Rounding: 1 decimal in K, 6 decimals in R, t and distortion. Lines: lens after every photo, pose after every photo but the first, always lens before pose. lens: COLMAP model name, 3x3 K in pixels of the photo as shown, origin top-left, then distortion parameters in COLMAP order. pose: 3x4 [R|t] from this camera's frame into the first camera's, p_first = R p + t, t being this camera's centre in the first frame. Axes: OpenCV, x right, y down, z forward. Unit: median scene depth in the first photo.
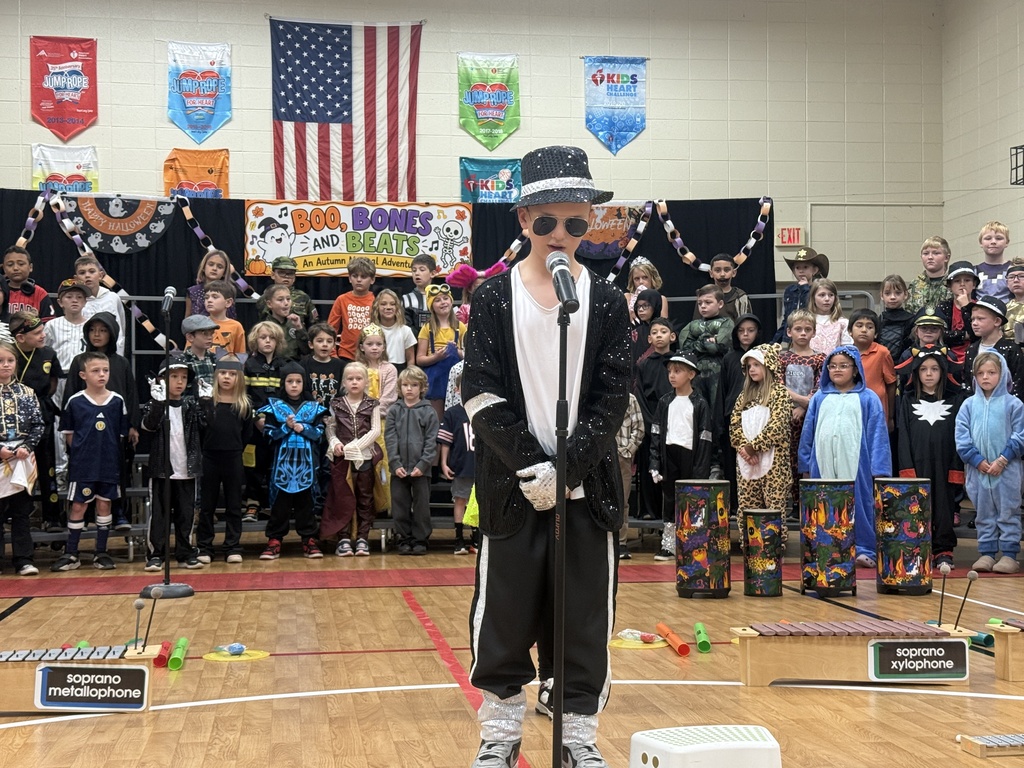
lens RADIAL K [[1482.6, 0, 510.1], [0, 1482.6, 386.1], [0, 0, 1]] dist [0.081564, 0.000000]
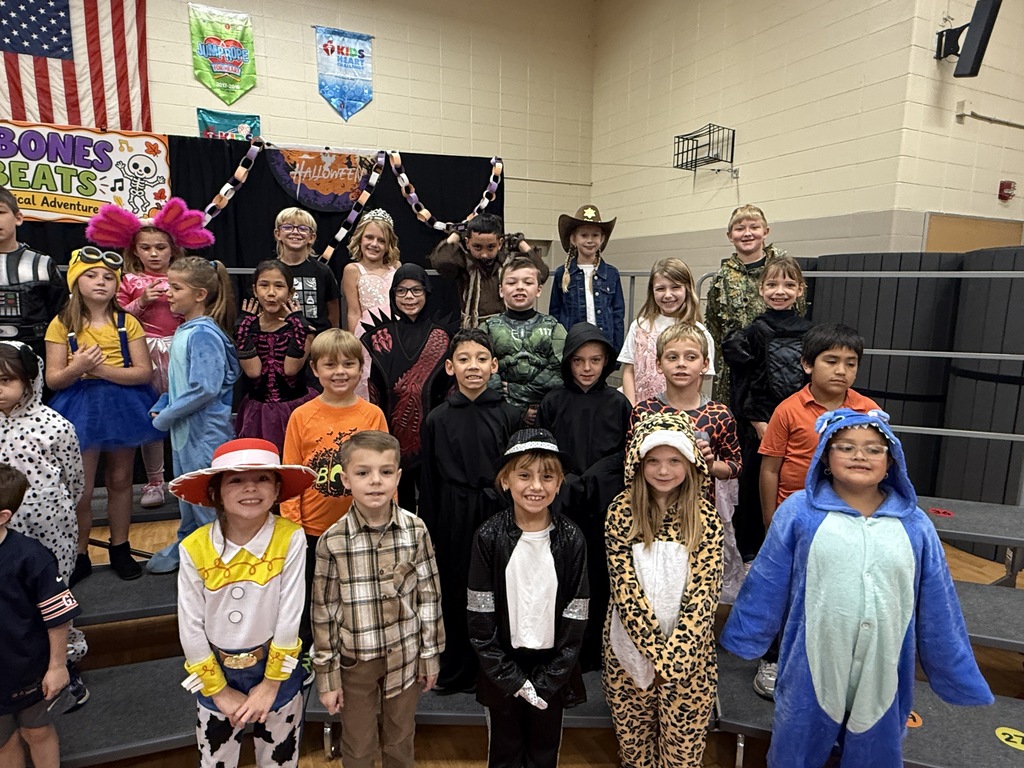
lens RADIAL K [[615.4, 0, 511.7], [0, 615.4, 387.4], [0, 0, 1]] dist [0.010359, -0.008172]
pose [[0.951207, -0.039111, 0.306065, 0.047786], [-0.017761, 0.983349, 0.180858, -0.050556], [-0.308042, -0.177469, 0.934674, 0.598591]]
